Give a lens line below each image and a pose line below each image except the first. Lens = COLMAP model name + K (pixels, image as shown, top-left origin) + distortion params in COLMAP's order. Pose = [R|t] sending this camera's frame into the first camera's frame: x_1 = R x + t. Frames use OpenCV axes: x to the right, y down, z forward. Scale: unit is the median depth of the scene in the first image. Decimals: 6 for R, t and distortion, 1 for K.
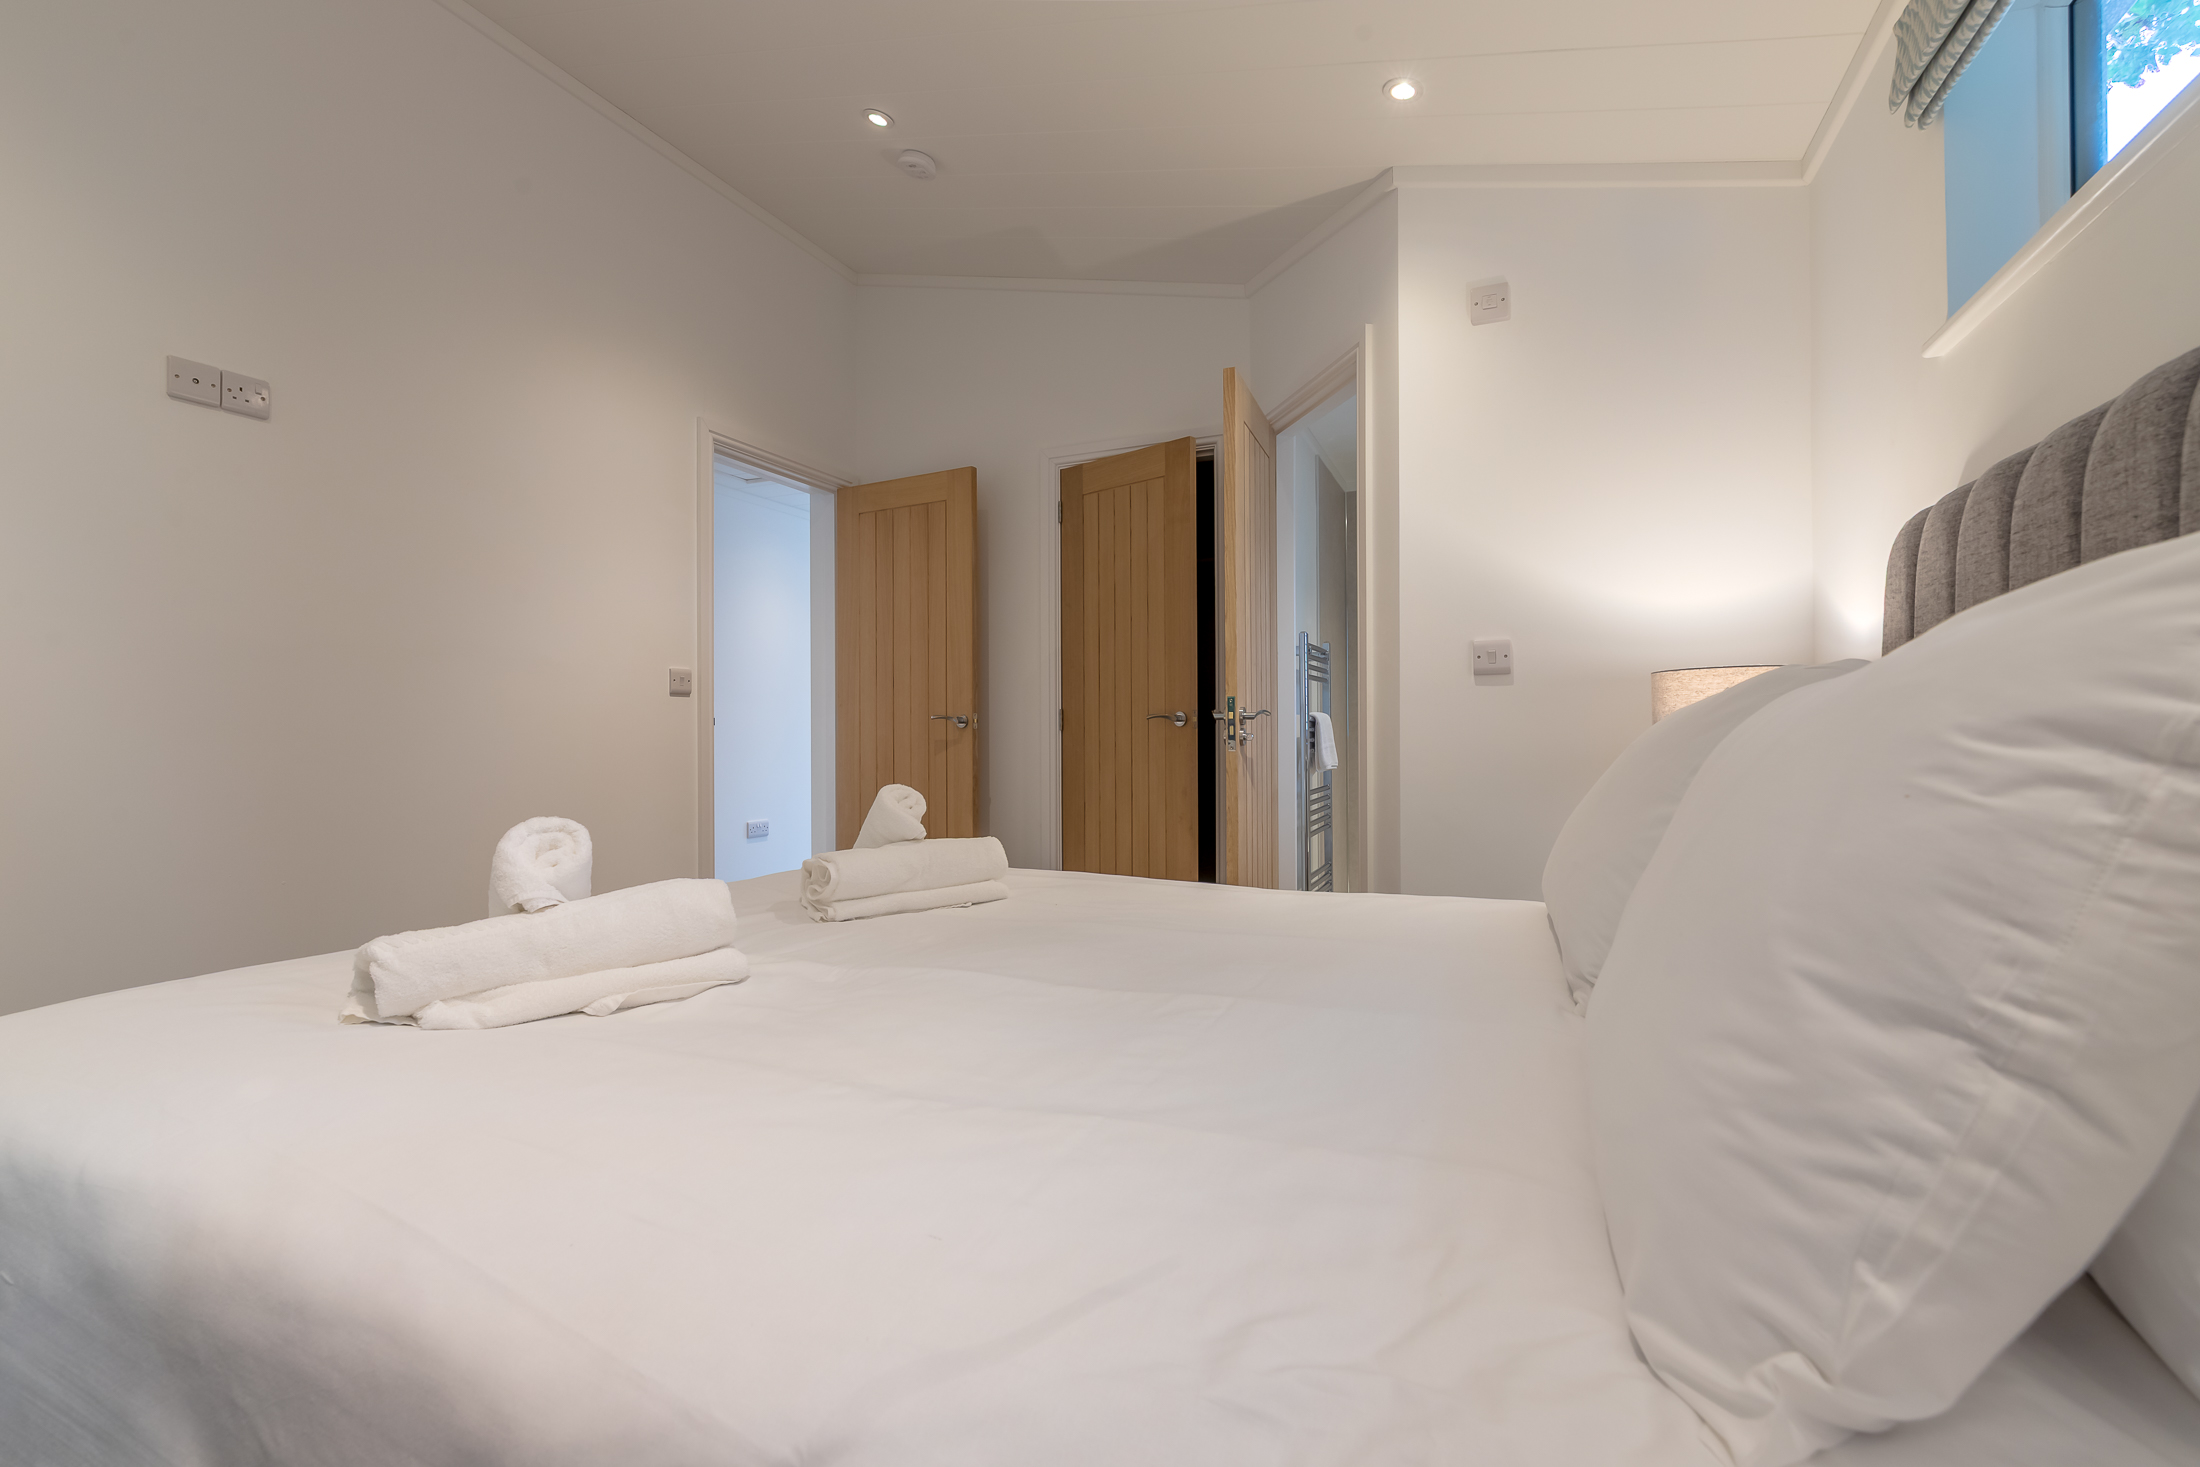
lens RADIAL K [[944.9, 0, 1093.5], [0, 944.9, 723.5], [0, 0, 1]] dist [0.000011, -0.000607]
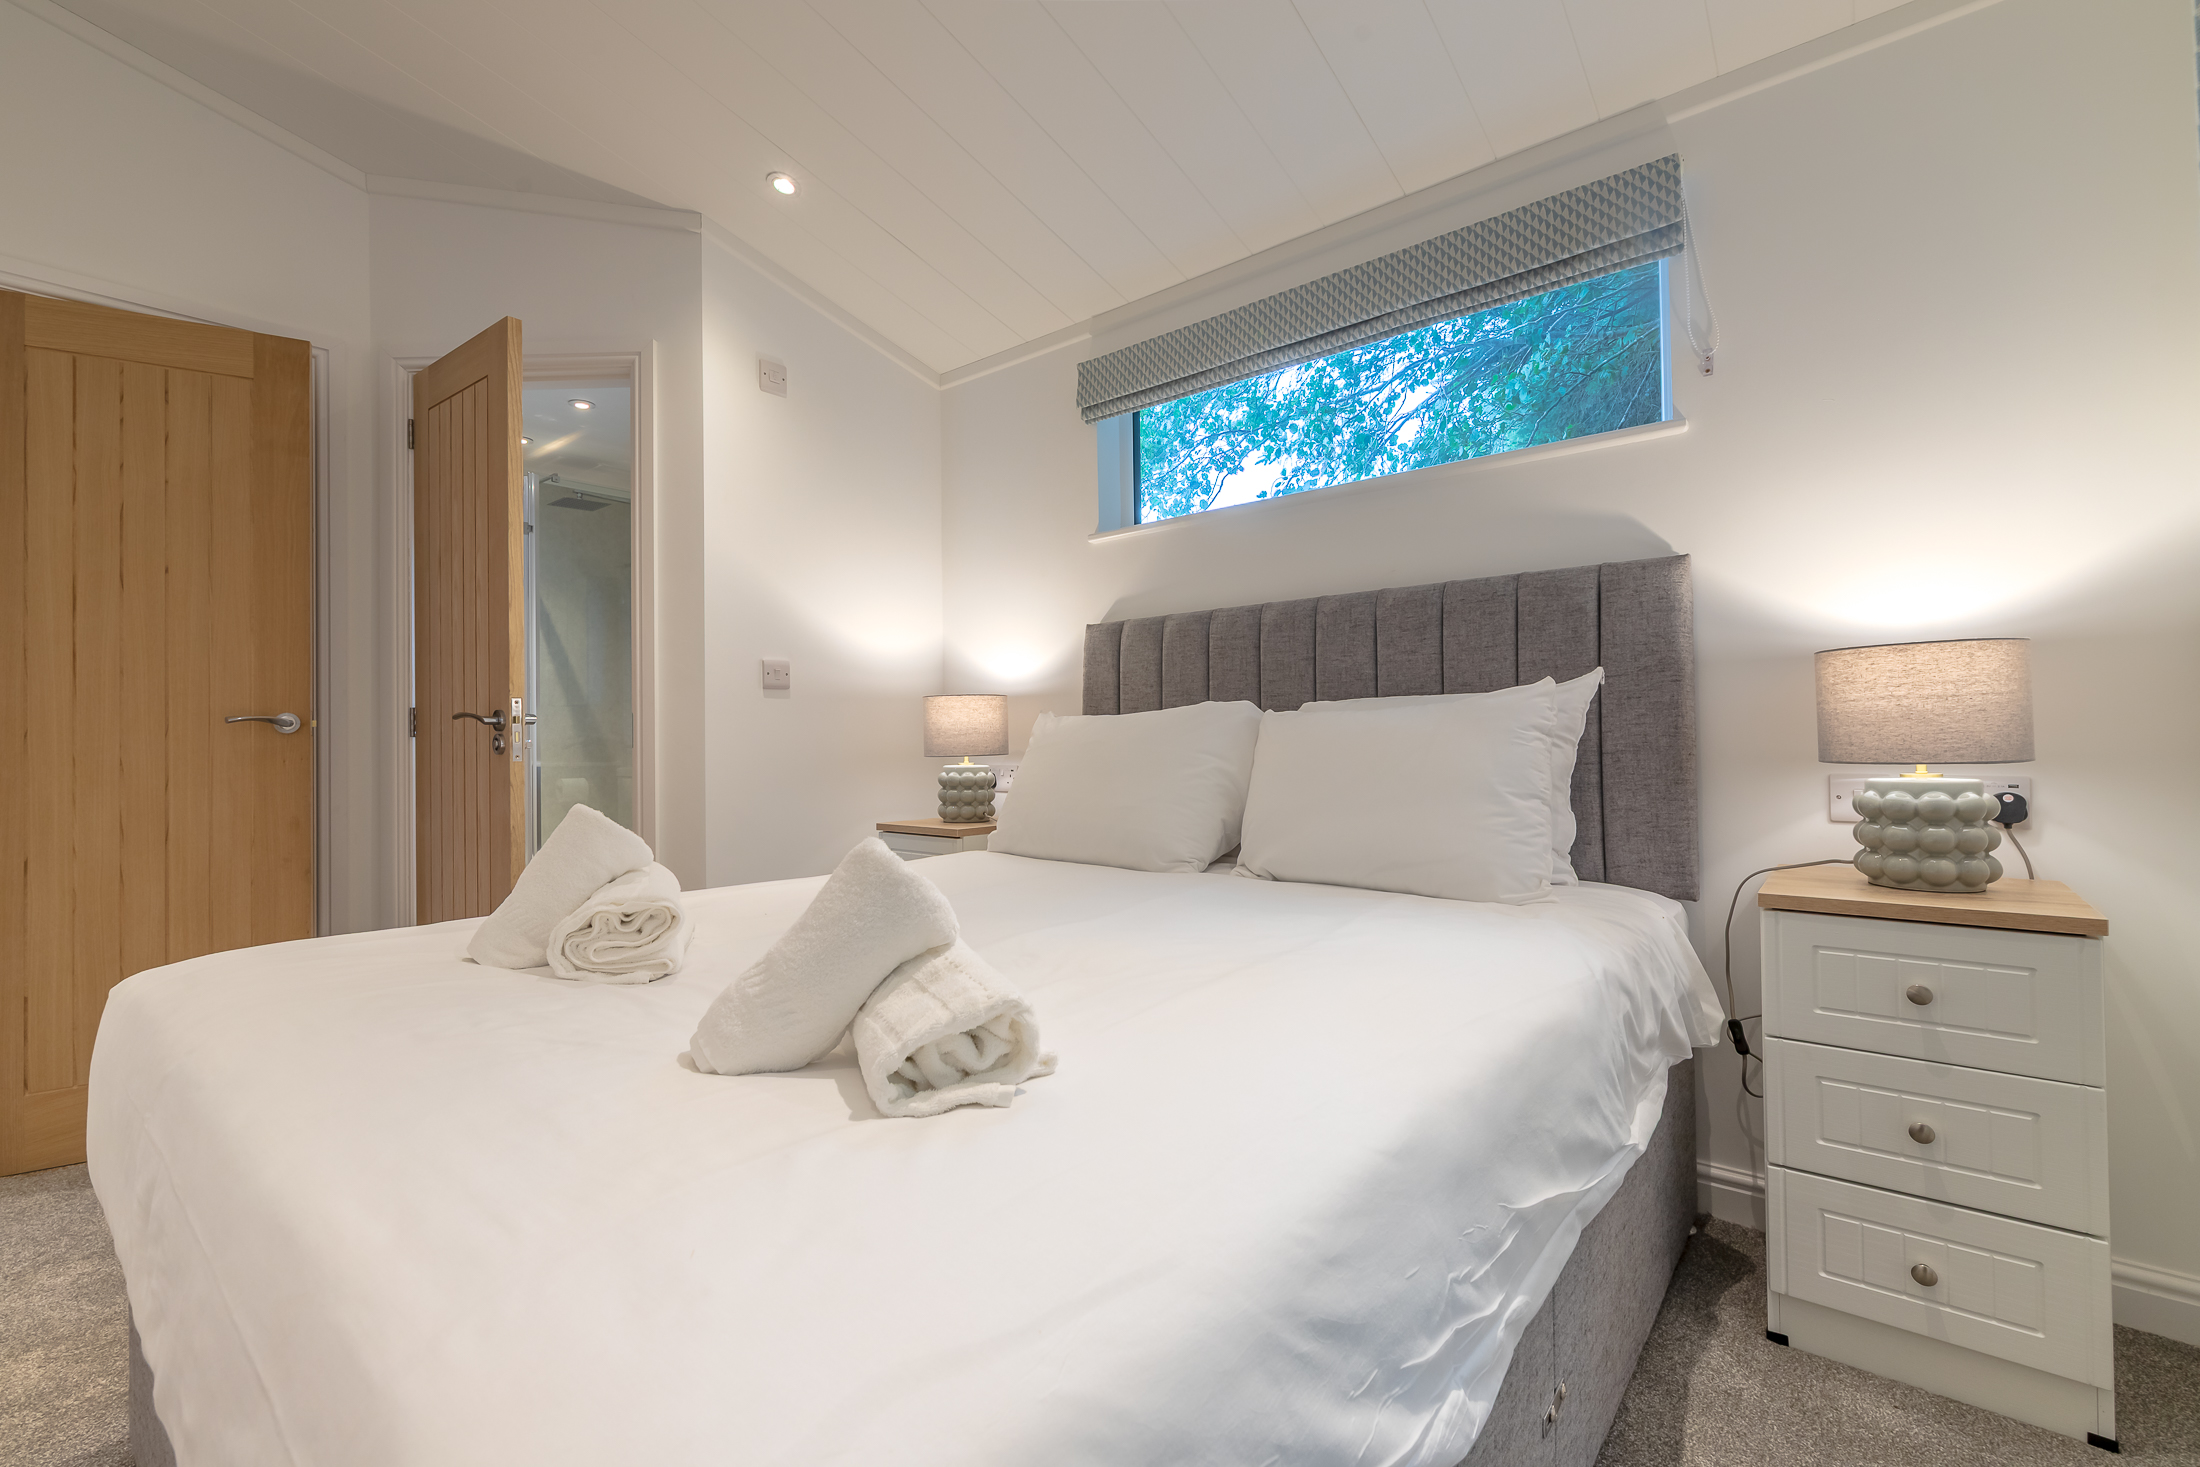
lens RADIAL K [[938.8, 0, 1105.9], [0, 938.8, 723.4], [0, 0, 1]] dist [-0.000976, -0.000040]
pose [[0.253856, 0.006047, 0.967223, -0.614846], [-0.000020, 0.999980, -0.006246, -0.000541], [-0.967242, 0.001566, 0.253851, 0.290357]]
